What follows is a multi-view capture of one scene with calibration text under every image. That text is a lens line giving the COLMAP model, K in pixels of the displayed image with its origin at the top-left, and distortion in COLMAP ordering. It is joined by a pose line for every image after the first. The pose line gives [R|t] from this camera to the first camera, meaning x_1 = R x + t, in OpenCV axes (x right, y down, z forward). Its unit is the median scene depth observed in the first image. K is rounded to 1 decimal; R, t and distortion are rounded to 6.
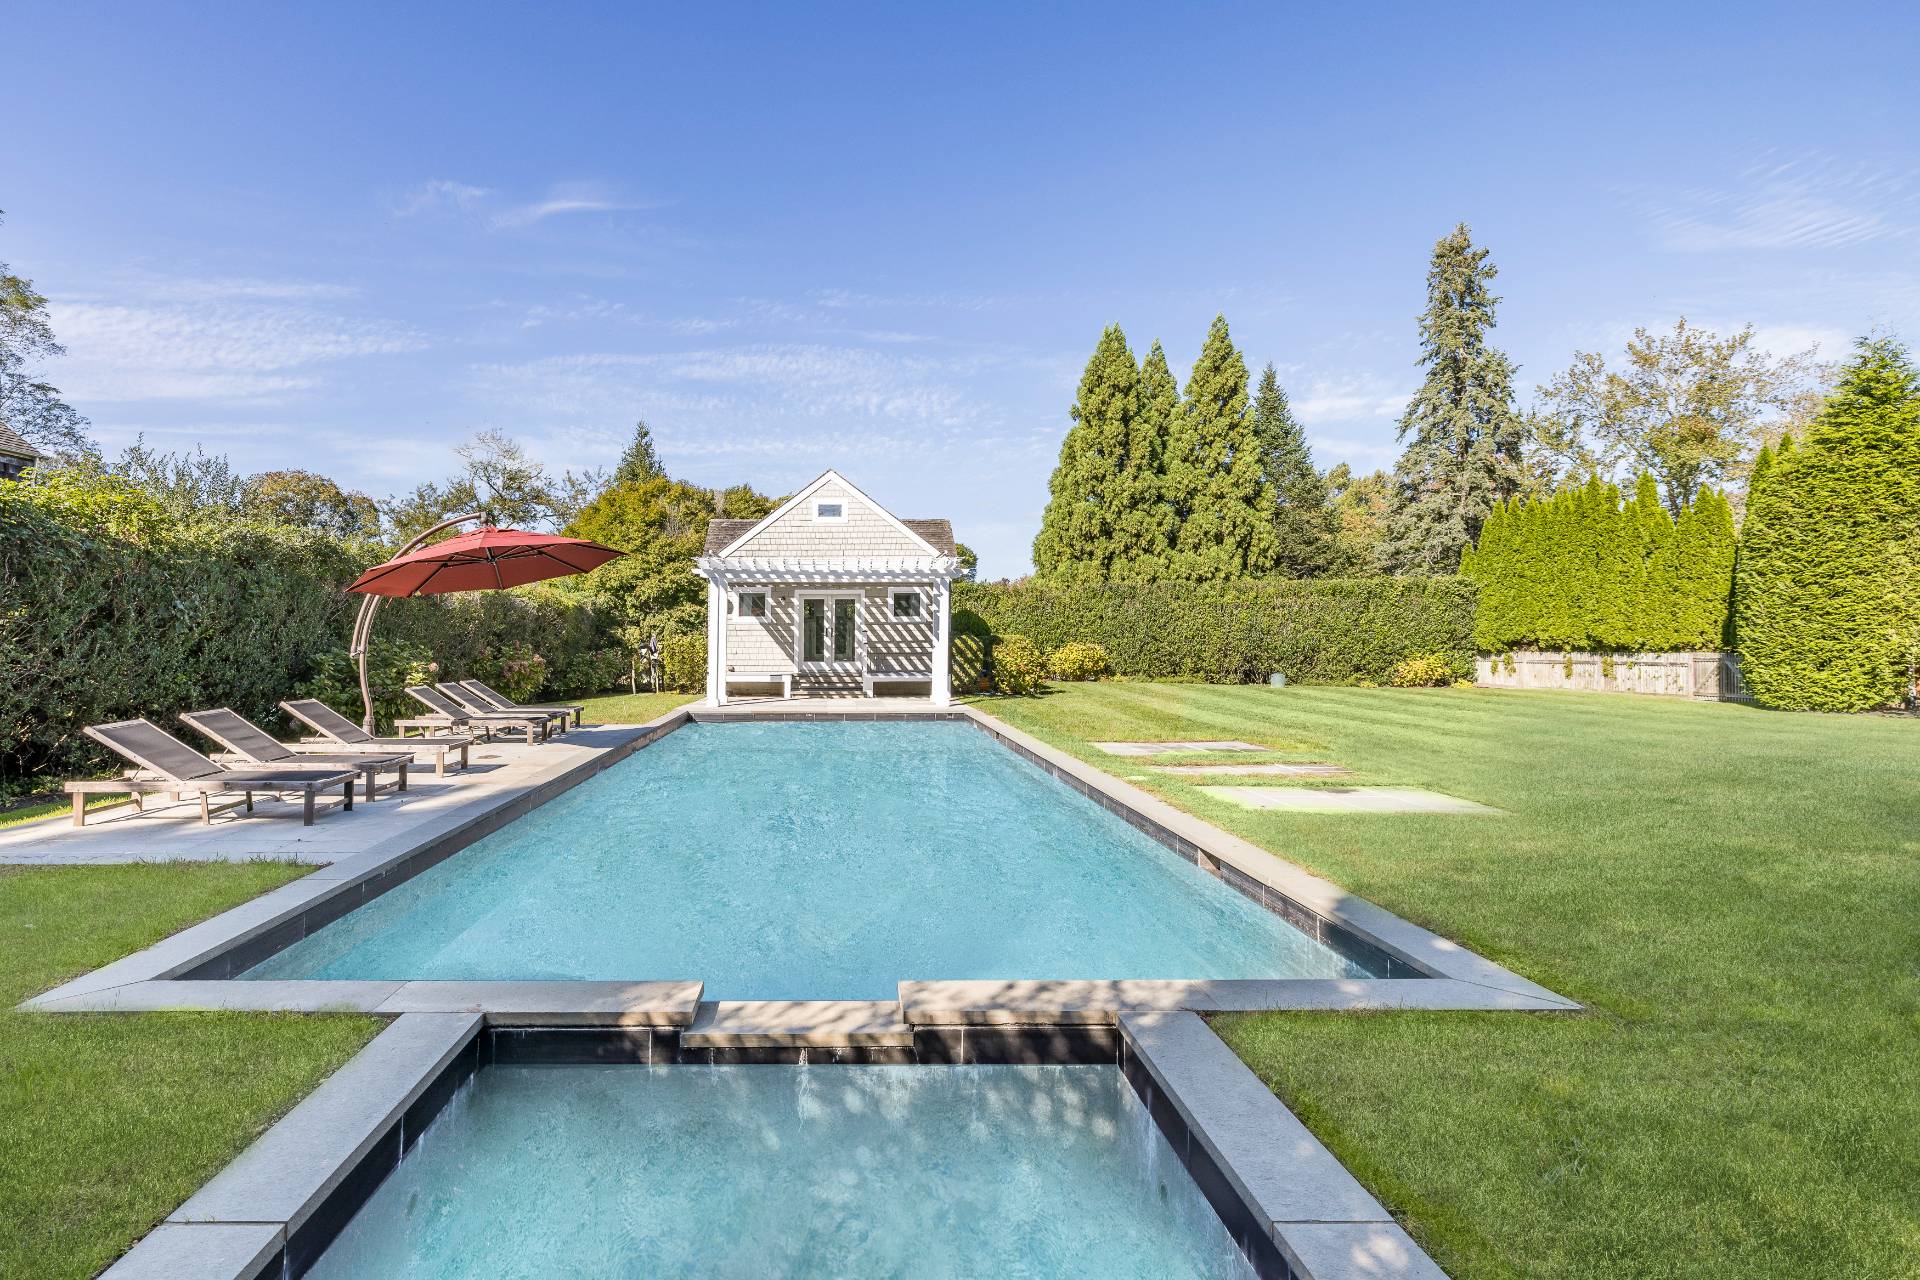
lens RADIAL K [[876.9, 0, 853.6], [0, 876.9, 635.2], [0, 0, 1]] dist [-0.000188, 0.010327]
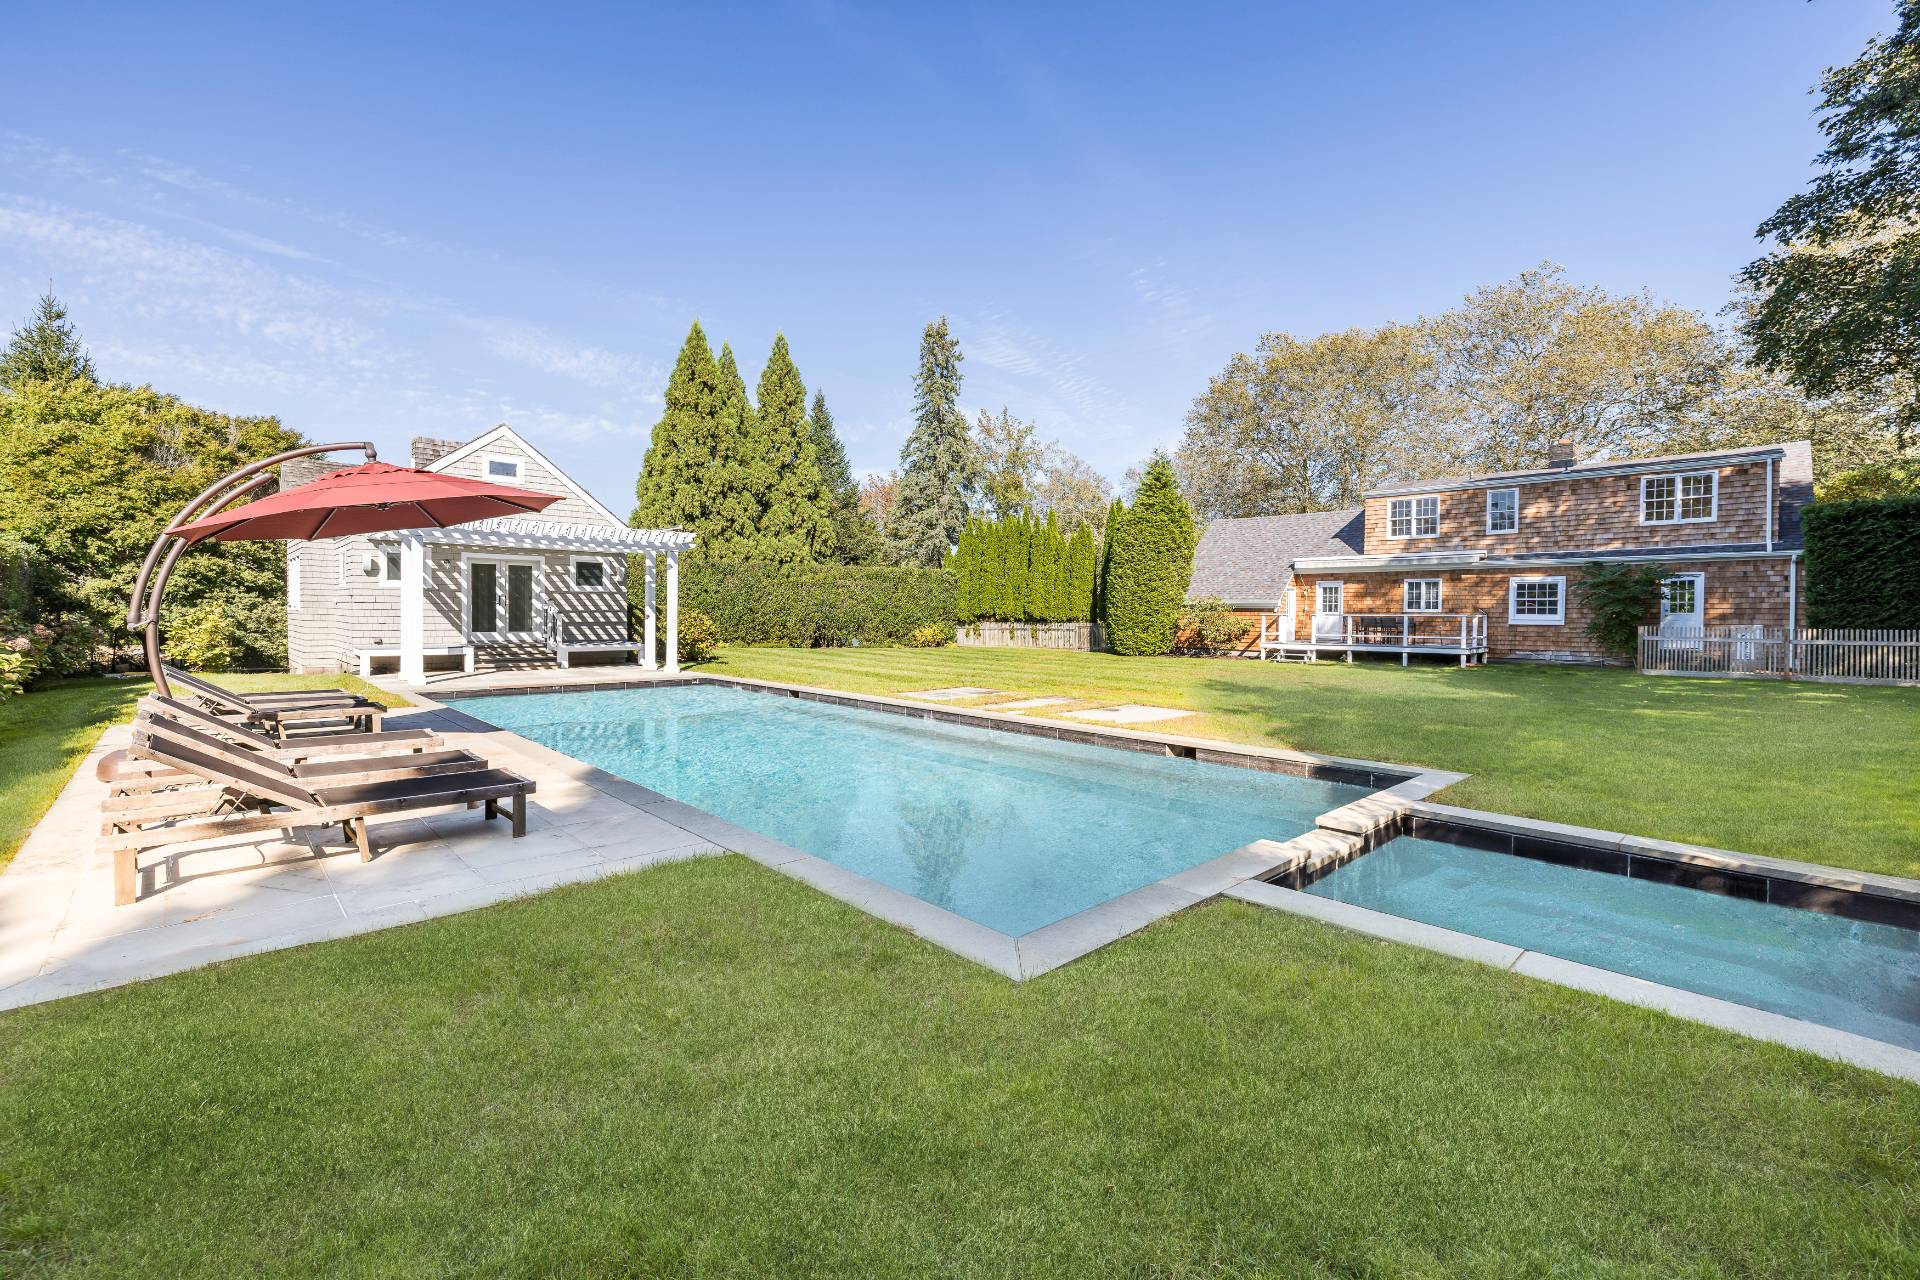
lens RADIAL K [[799.2, 0, 935.9], [0, 799.2, 631.5], [0, 0, 1]] dist [0.000270, 0.000509]
pose [[0.748272, -0.006408, 0.663361, -0.245884], [-0.014032, 0.999577, 0.025484, 0.001729], [-0.663244, -0.028377, 0.747865, 0.060006]]
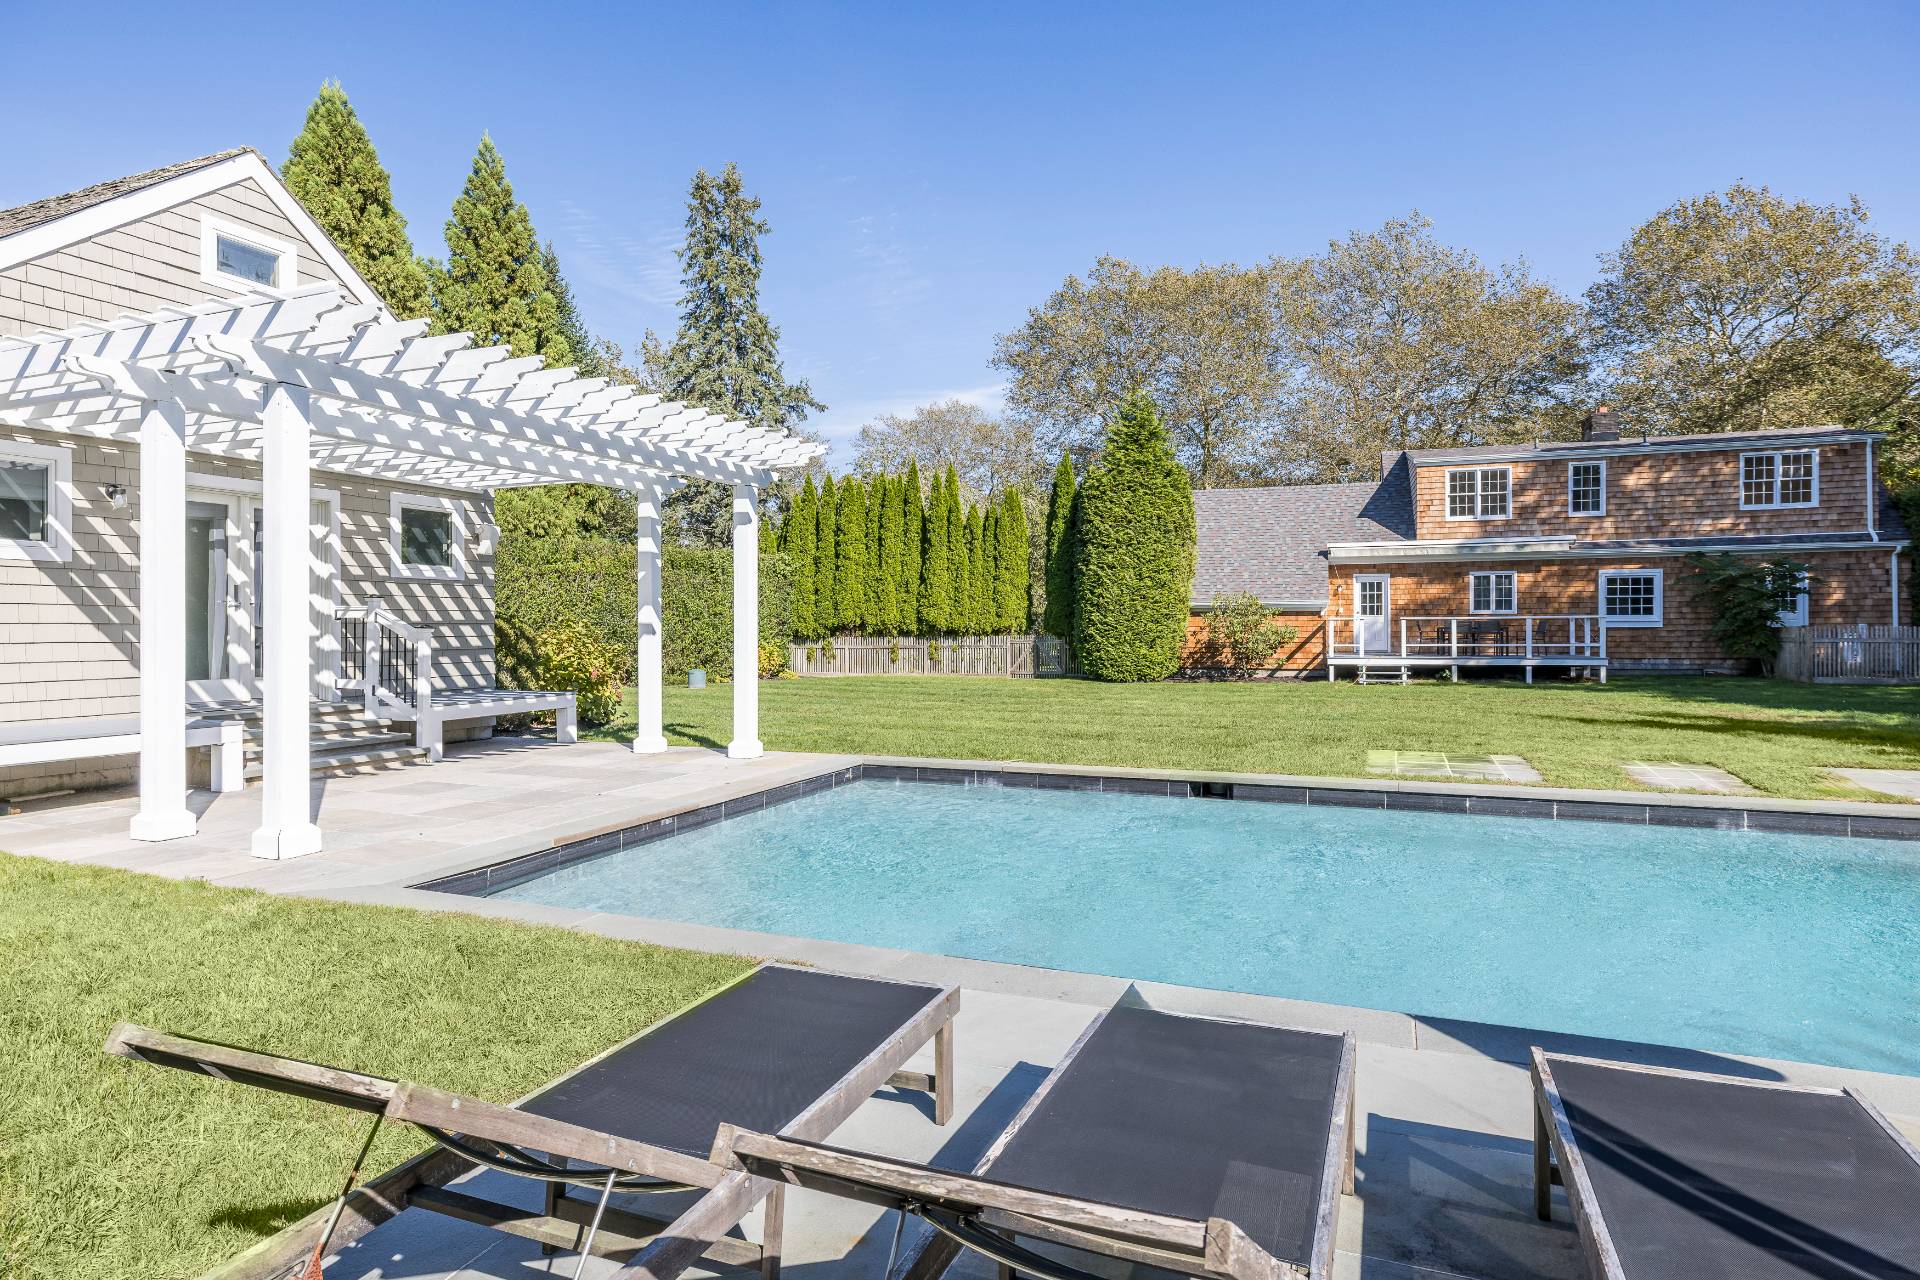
lens RADIAL K [[1060.6, 0, 932.9], [0, 1060.6, 638.7], [0, 0, 1]] dist [-0.003055, 0.000450]
pose [[0.408903, -0.010093, 0.912522, -0.312859], [-0.001551, 0.999930, 0.011755, 0.008421], [-0.912577, -0.006222, 0.408858, 0.557511]]
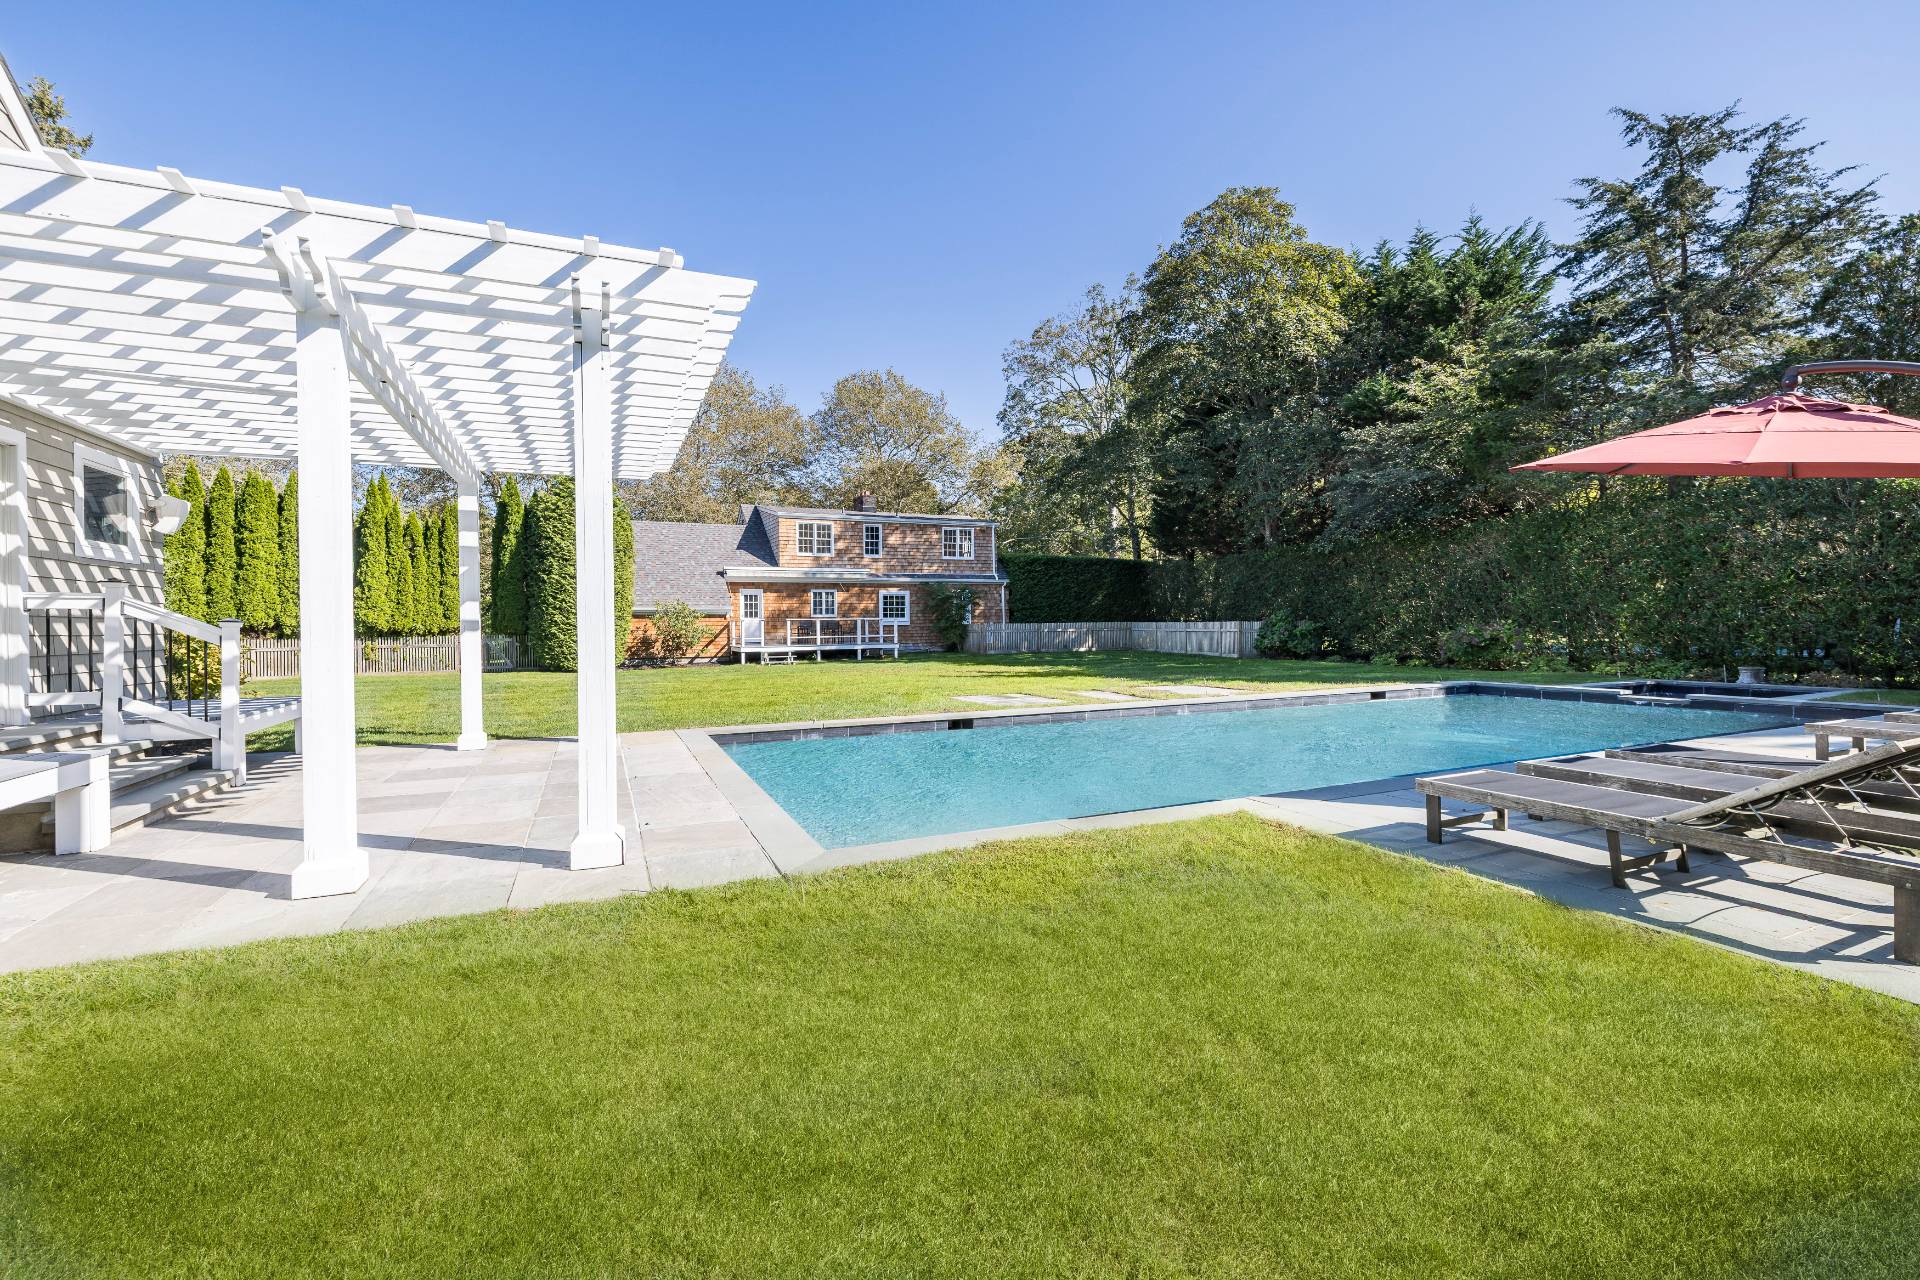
lens RADIAL K [[799.2, 0, 935.9], [0, 799.2, 631.5], [0, 0, 1]] dist [0.000270, 0.000509]
pose [[-0.372564, -0.002596, 0.928003, -0.337351], [0.006305, 0.999966, 0.005328, 0.012833], [-0.927985, 0.007836, -0.372534, 0.817686]]
